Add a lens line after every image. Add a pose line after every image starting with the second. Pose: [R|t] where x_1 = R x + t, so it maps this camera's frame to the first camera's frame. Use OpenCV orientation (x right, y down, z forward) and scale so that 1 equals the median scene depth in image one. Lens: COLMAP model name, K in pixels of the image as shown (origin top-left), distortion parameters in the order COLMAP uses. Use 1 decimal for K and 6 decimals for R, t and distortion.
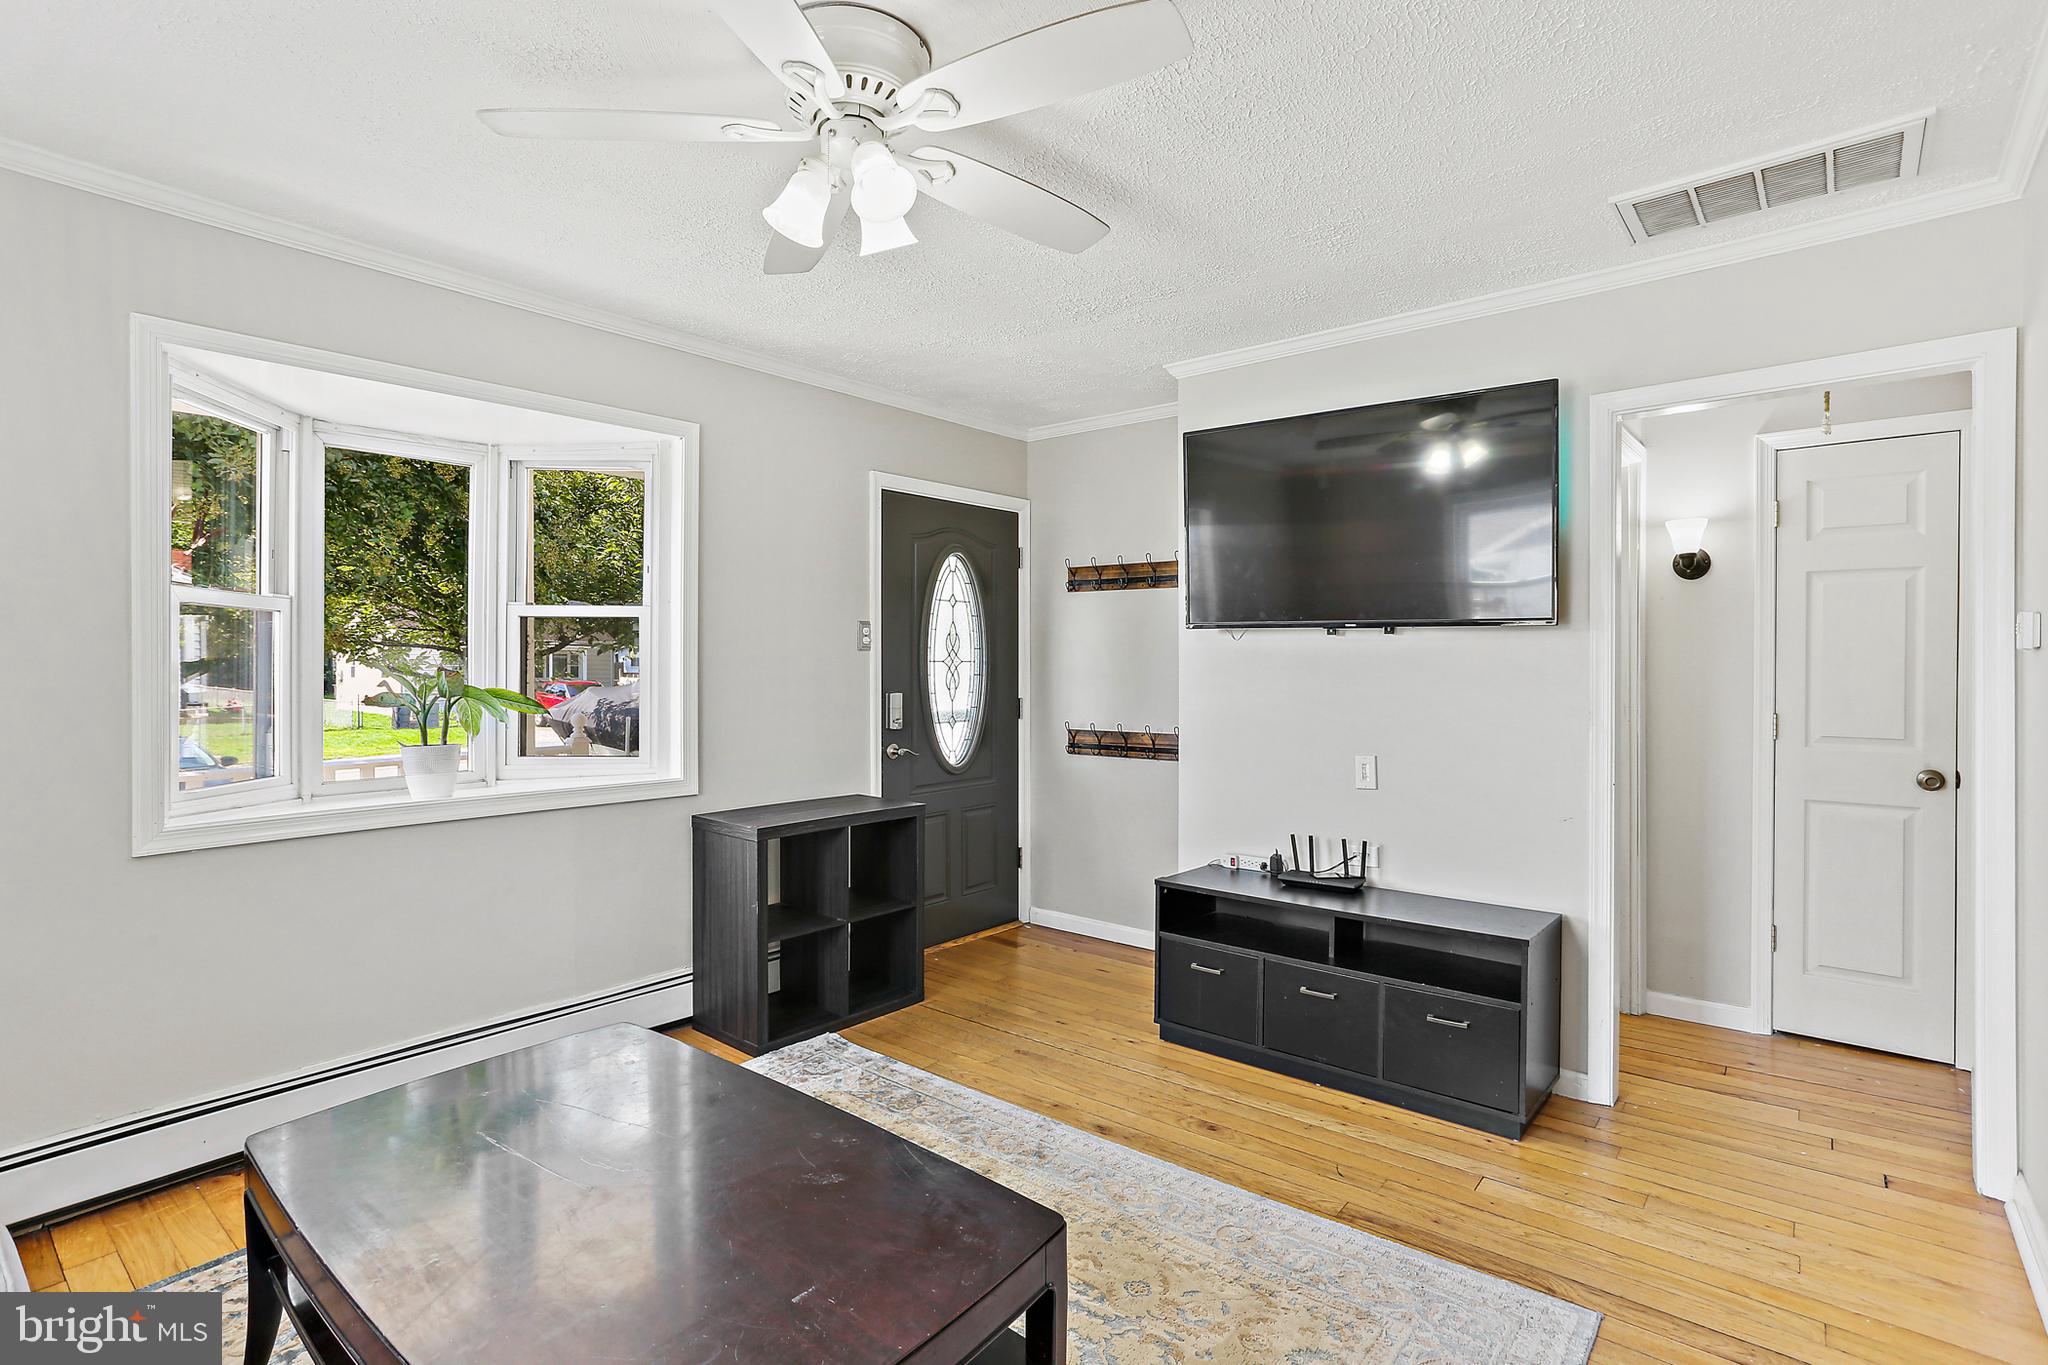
lens RADIAL K [[990.7, 0, 1025.1], [0, 990.7, 675.4], [0, 0, 1]] dist [-0.050817, 0.030229]
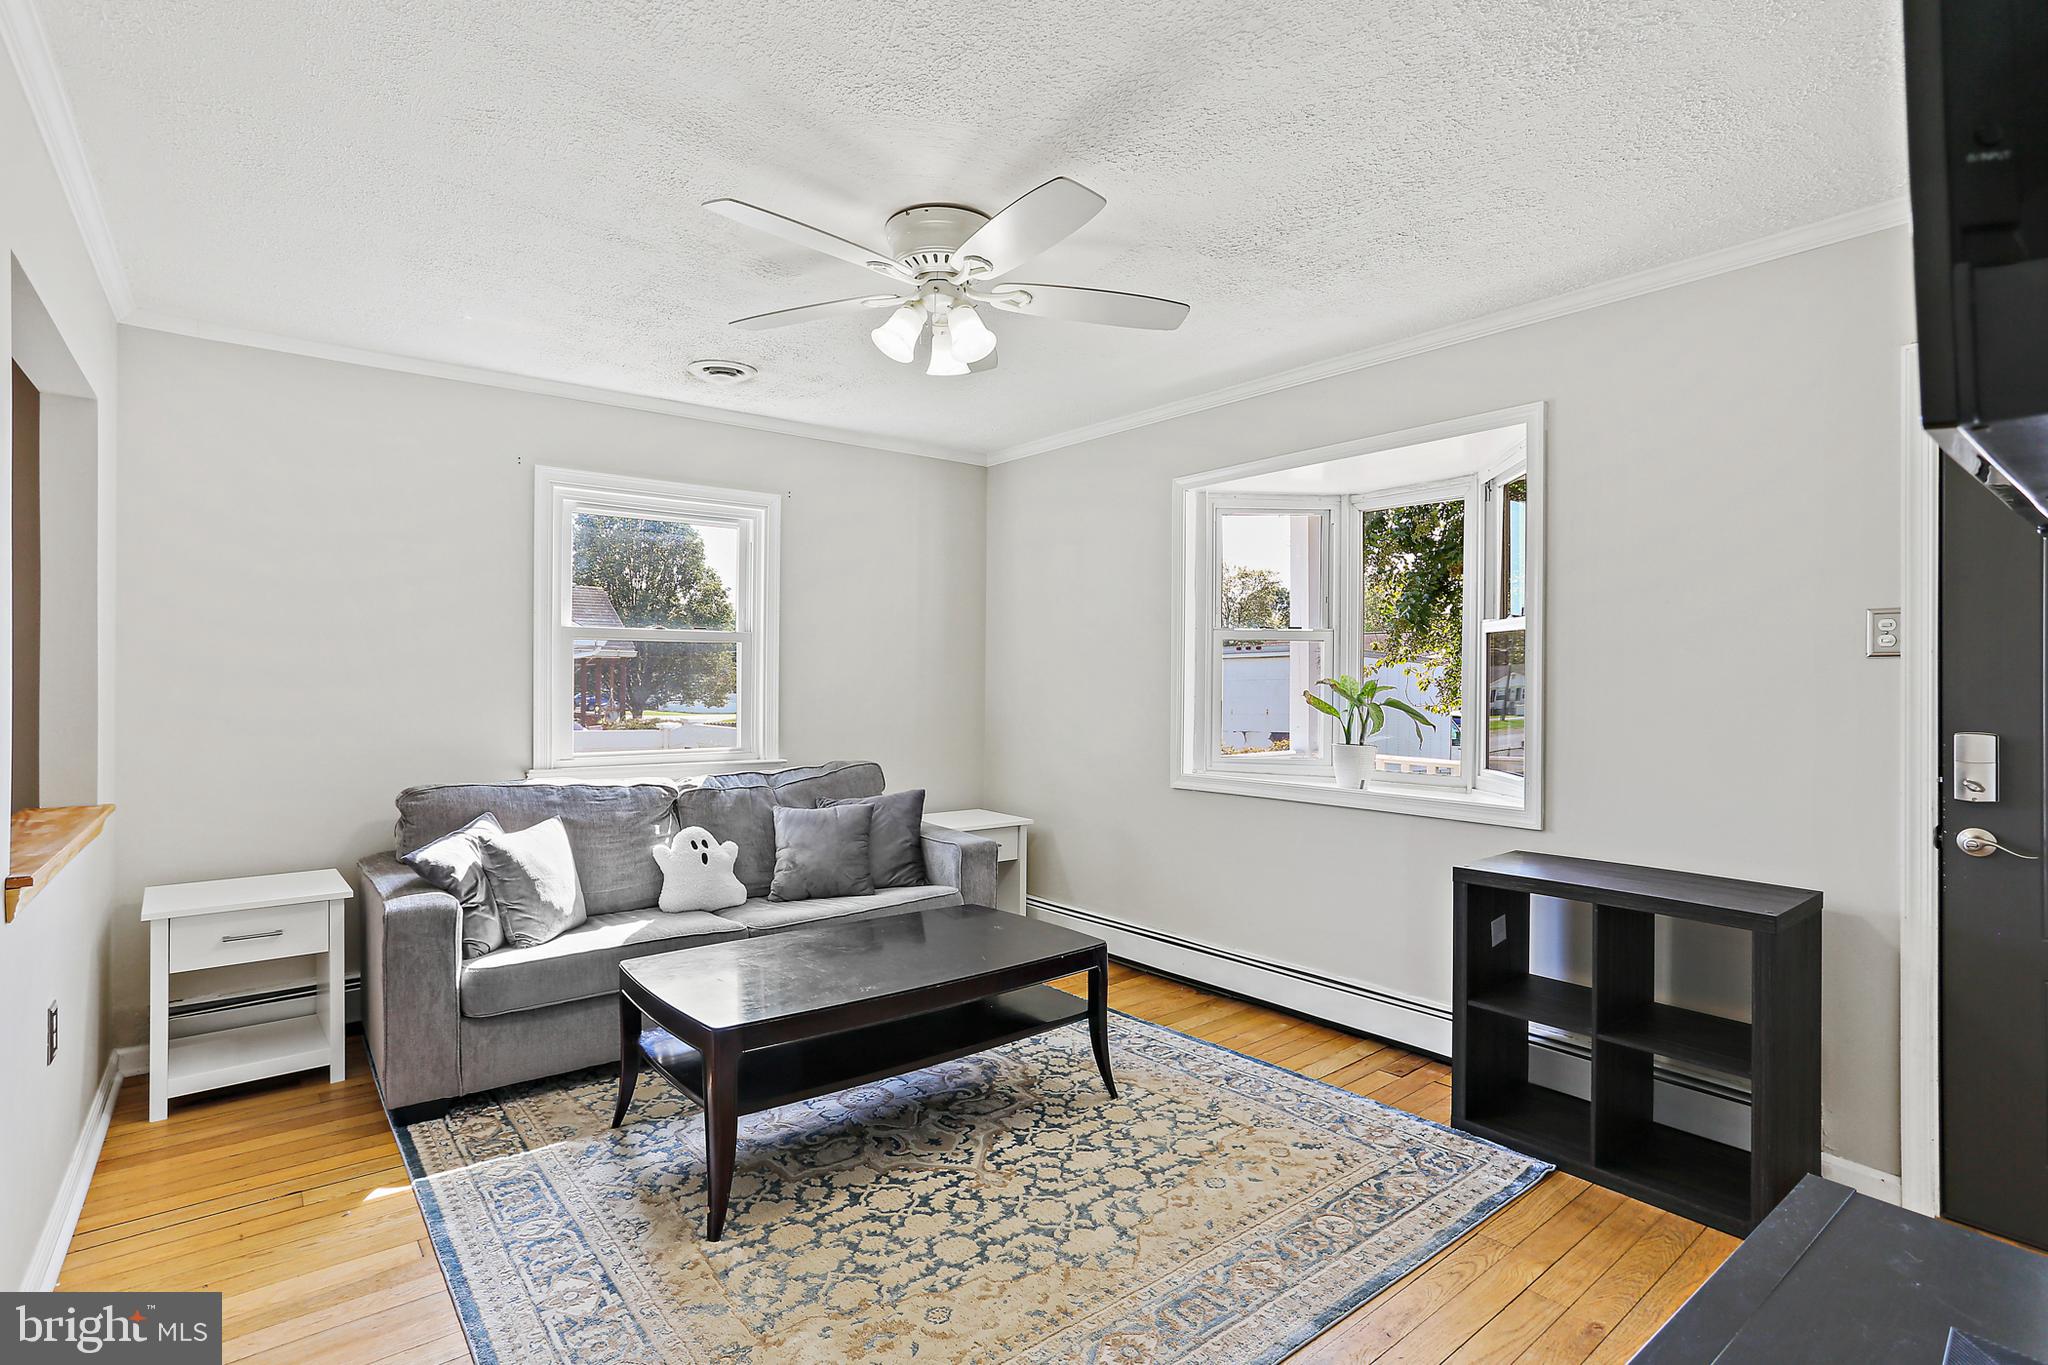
lens RADIAL K [[990.7, 0, 1025.1], [0, 990.7, 675.4], [0, 0, 1]] dist [-0.050817, 0.030229]
pose [[-0.200883, -0.008379, -0.979579, 0.635534], [-0.019381, 0.999802, -0.004578, -0.002872], [0.979424, 0.018066, -0.201005, 0.767450]]
